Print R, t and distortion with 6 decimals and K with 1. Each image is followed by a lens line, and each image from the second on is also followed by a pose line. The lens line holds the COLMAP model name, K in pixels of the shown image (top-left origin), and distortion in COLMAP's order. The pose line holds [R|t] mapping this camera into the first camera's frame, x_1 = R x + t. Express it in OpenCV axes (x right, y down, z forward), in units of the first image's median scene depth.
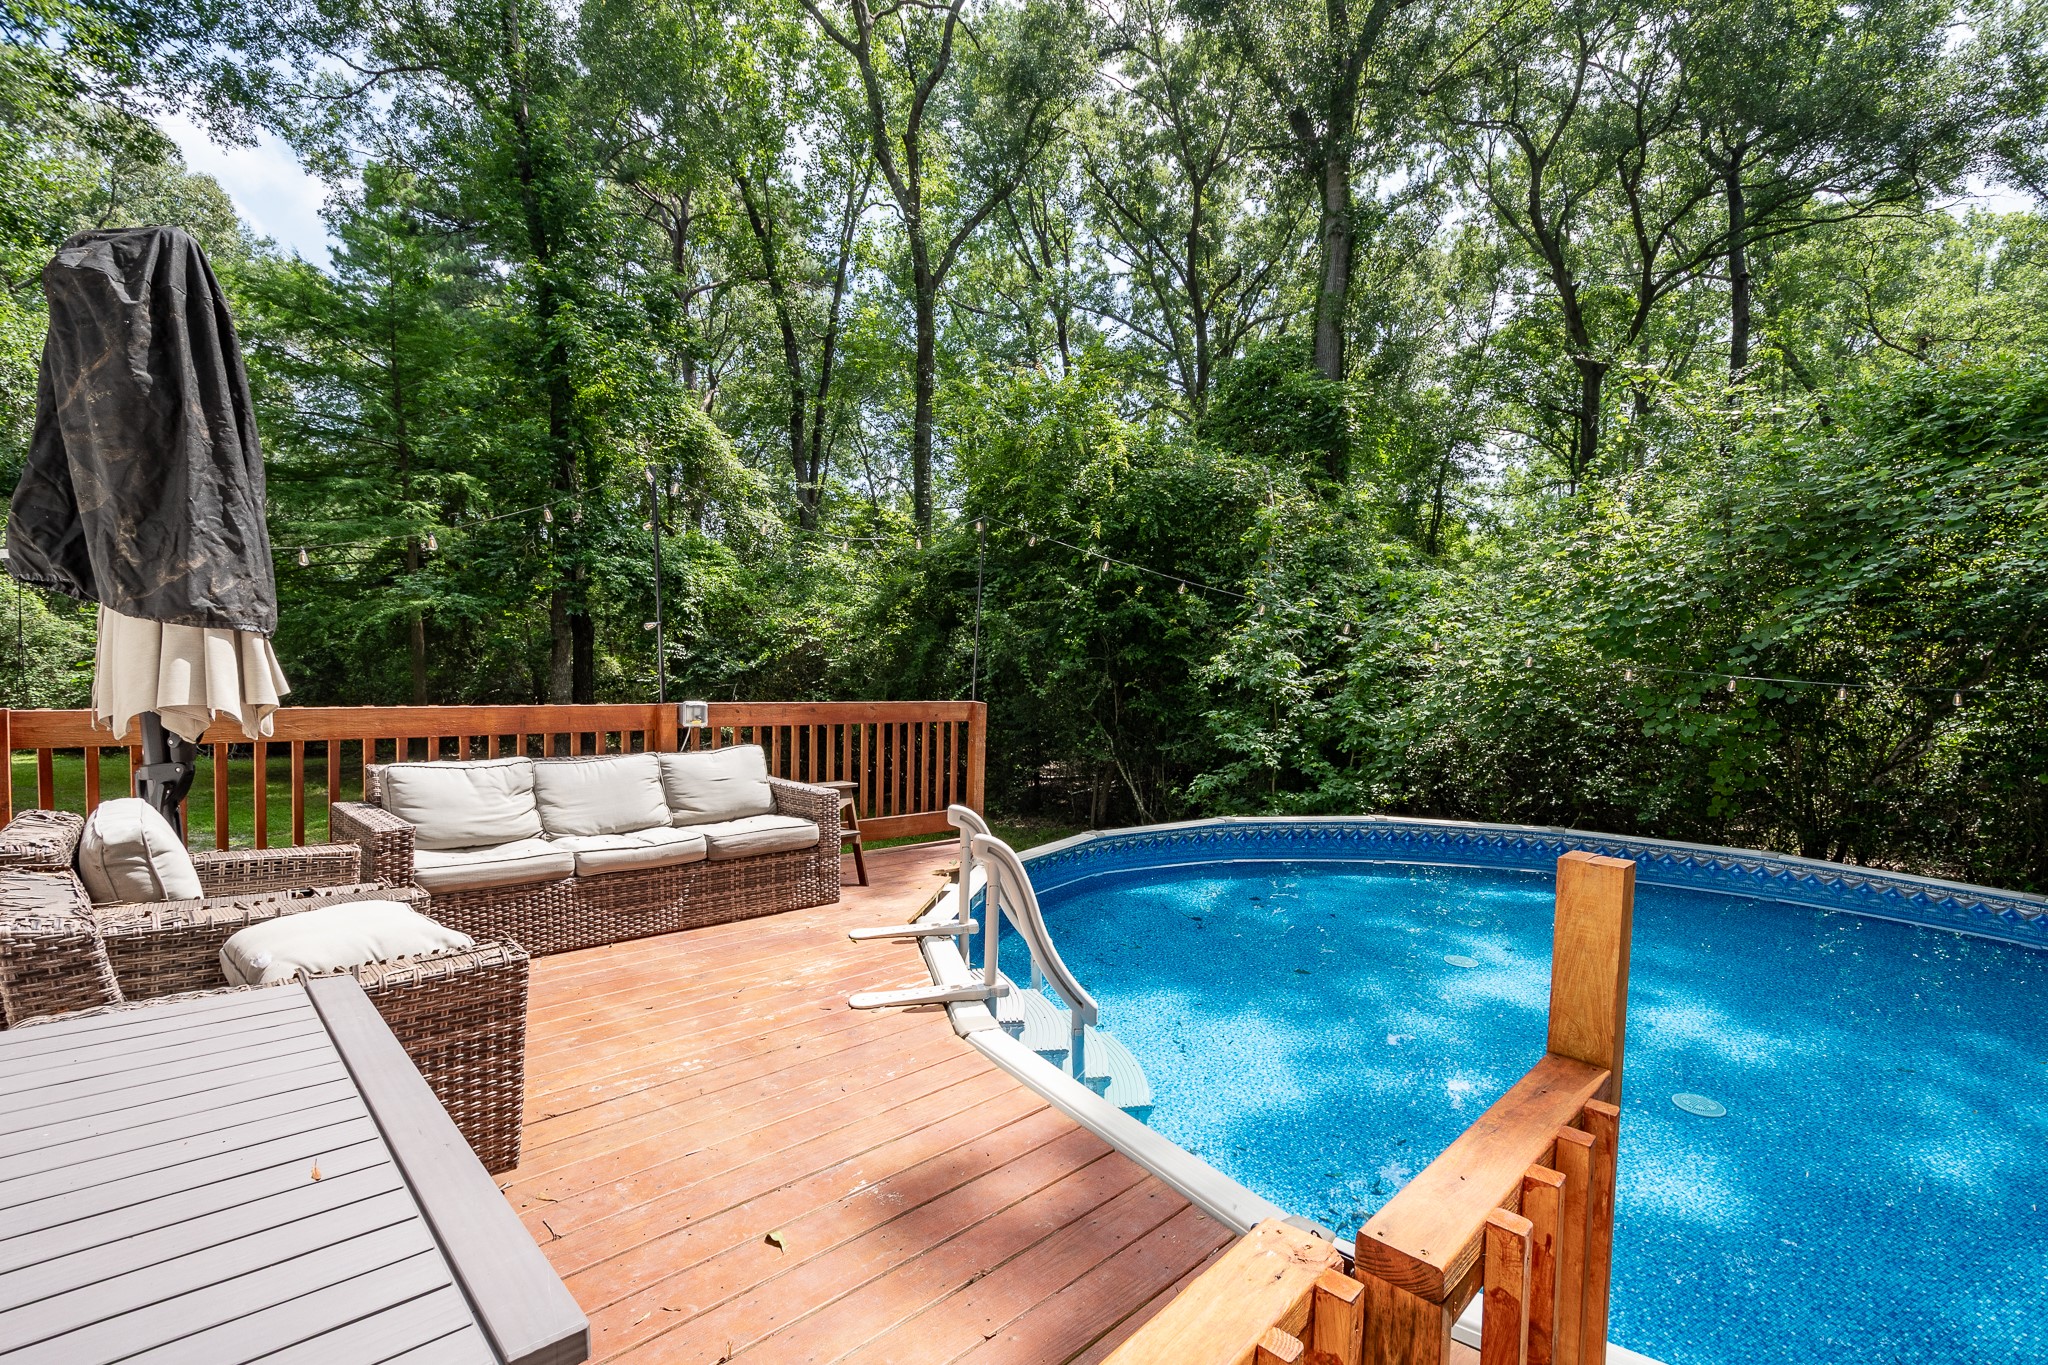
lens RADIAL K [[946.5, 0, 1019.9], [0, 946.5, 720.7], [0, 0, 1]] dist [0.001036, -0.000037]
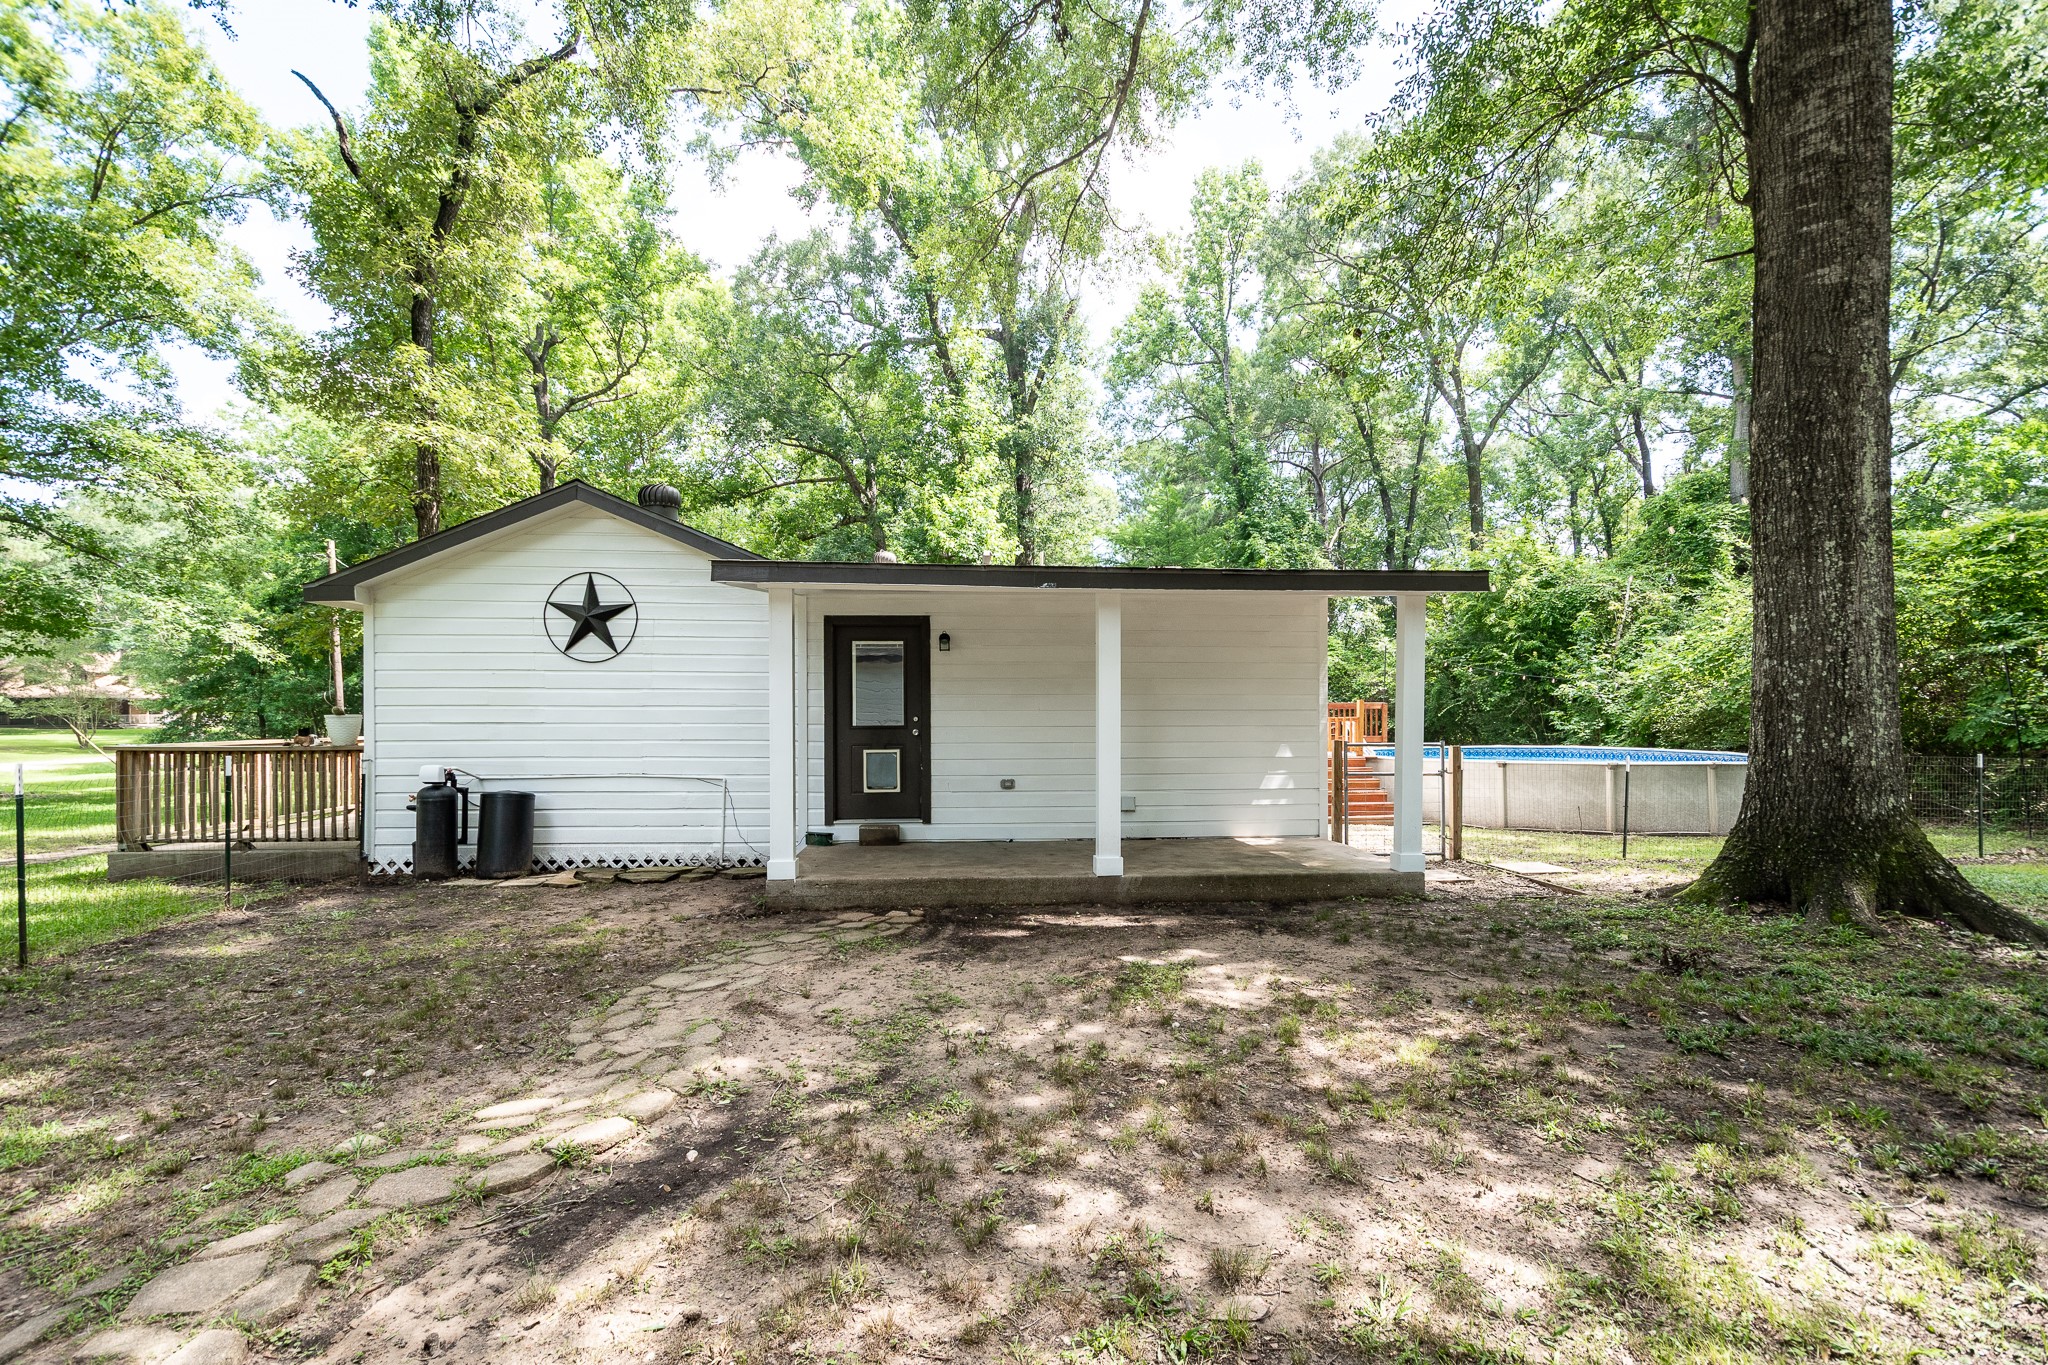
lens RADIAL K [[902.8, 0, 1015.9], [0, 902.8, 718.8], [0, 0, 1]] dist [0.002997, 0.000164]
pose [[0.774485, -0.027784, -0.631981, 0.252317], [-0.013929, 0.998044, -0.060947, 0.066069], [0.632438, 0.056006, 0.772583, -0.592762]]
